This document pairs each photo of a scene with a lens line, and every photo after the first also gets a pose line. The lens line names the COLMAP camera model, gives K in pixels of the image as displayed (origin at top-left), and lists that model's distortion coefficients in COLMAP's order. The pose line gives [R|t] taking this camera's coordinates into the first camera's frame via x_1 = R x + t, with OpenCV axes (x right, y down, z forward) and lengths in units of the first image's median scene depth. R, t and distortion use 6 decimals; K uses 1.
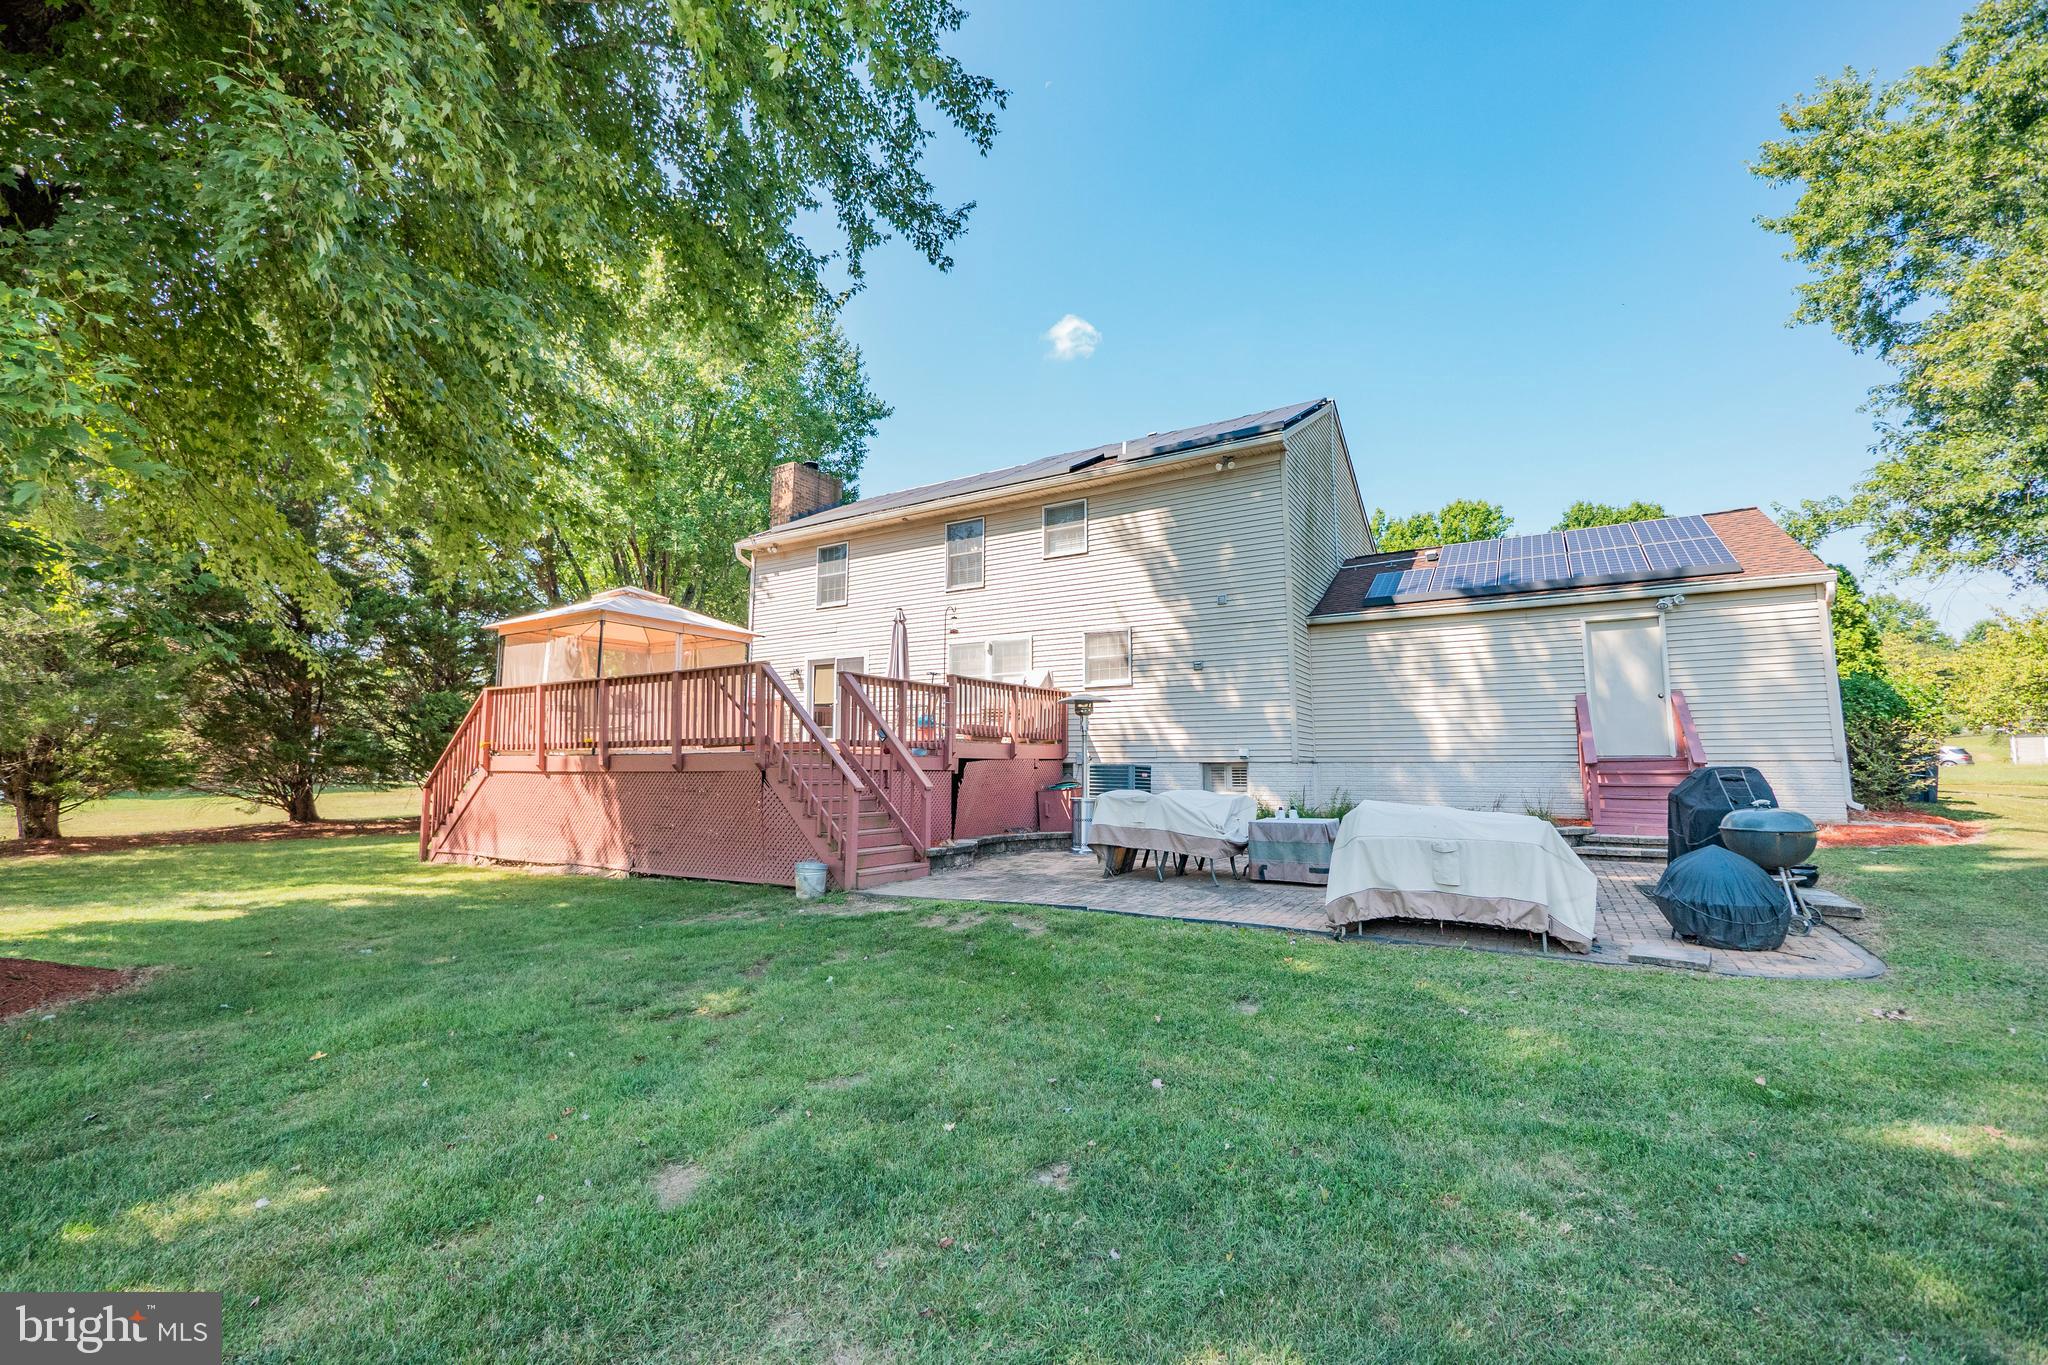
lens RADIAL K [[864.2, 0, 1017.5], [0, 864.2, 668.0], [0, 0, 1]] dist [-0.006887, 0.000376]
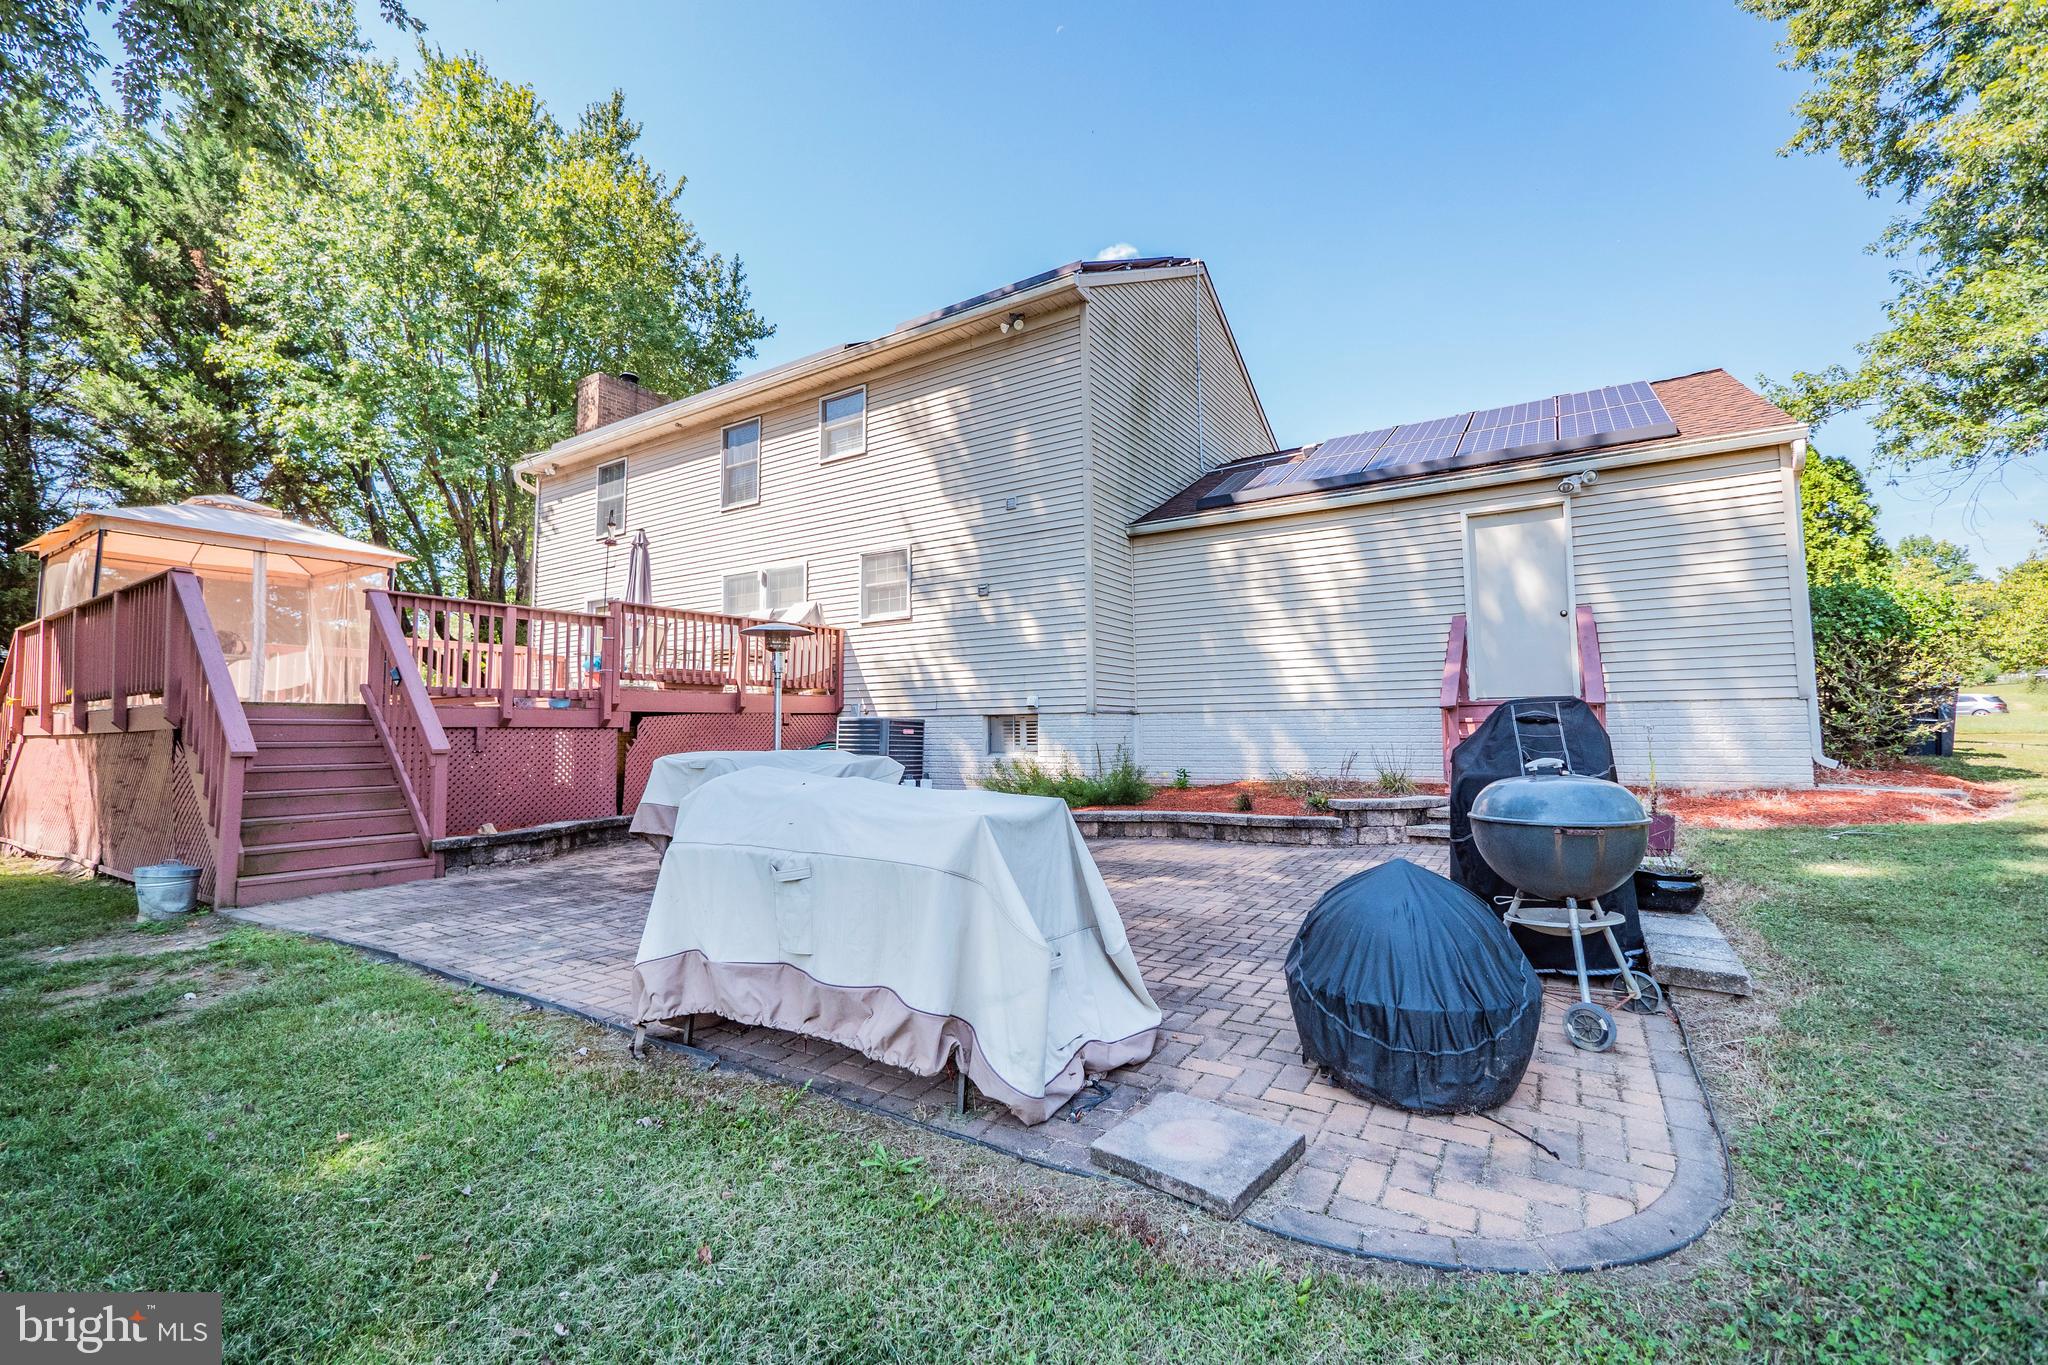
lens RADIAL K [[864.2, 0, 1017.5], [0, 864.2, 668.0], [0, 0, 1]] dist [-0.006887, 0.000376]
pose [[0.999710, -0.013185, -0.020135, 0.255816], [0.014046, 0.998966, 0.043244, 0.034082], [0.019544, -0.043515, 0.998862, 0.225331]]
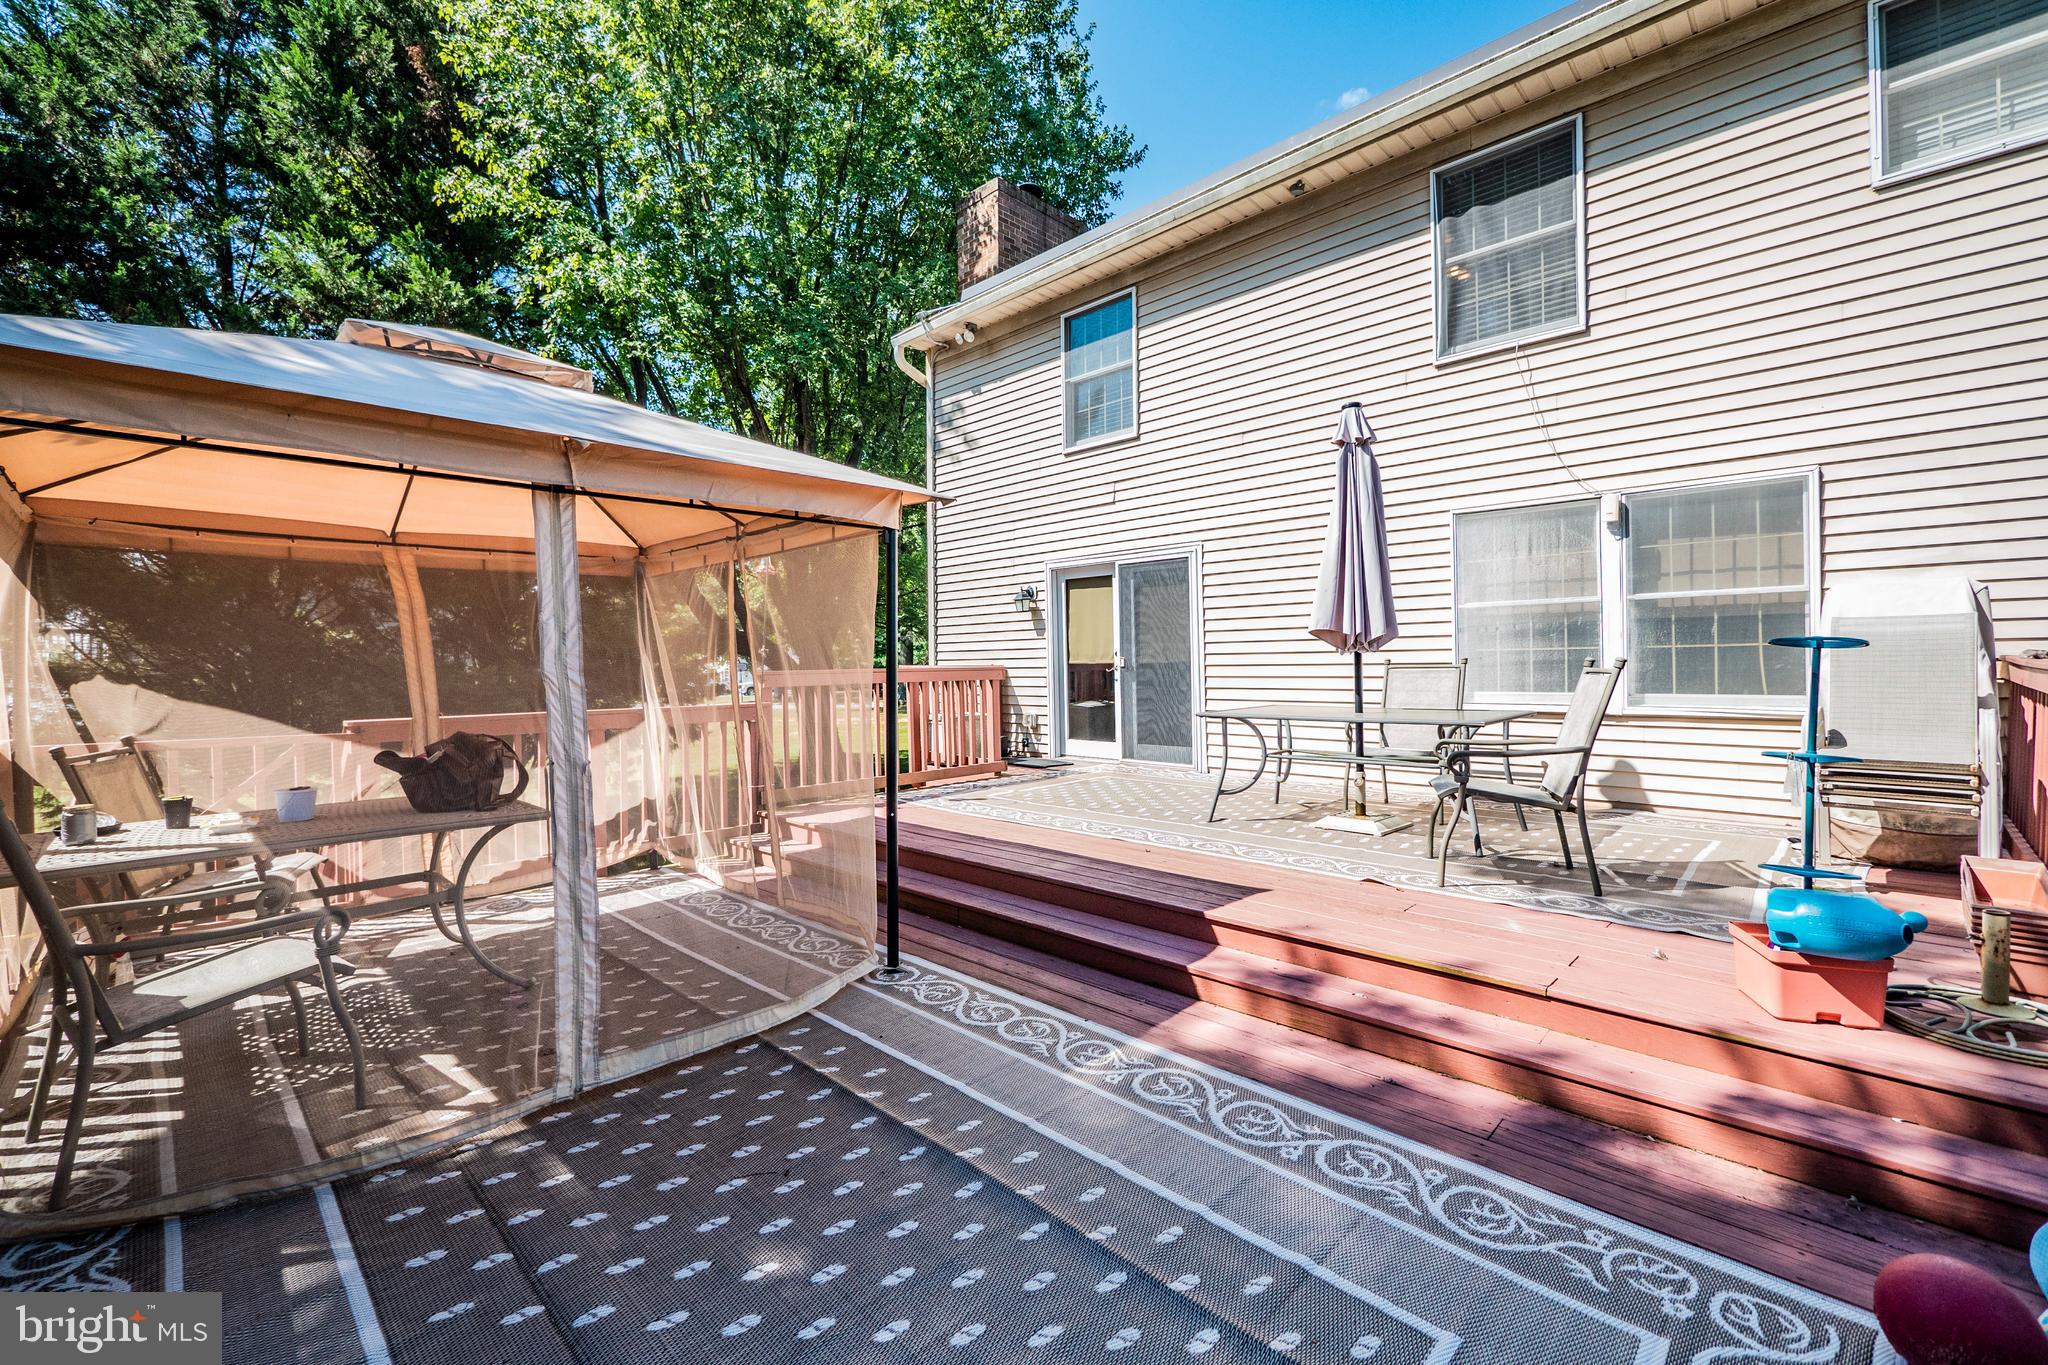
lens RADIAL K [[864.2, 0, 1017.5], [0, 864.2, 668.0], [0, 0, 1]] dist [-0.006887, 0.000376]
pose [[0.974741, -0.009139, -0.223153, -0.211609], [0.035593, 0.992749, 0.114815, -0.013336], [0.220486, -0.119858, 0.967998, 0.731881]]
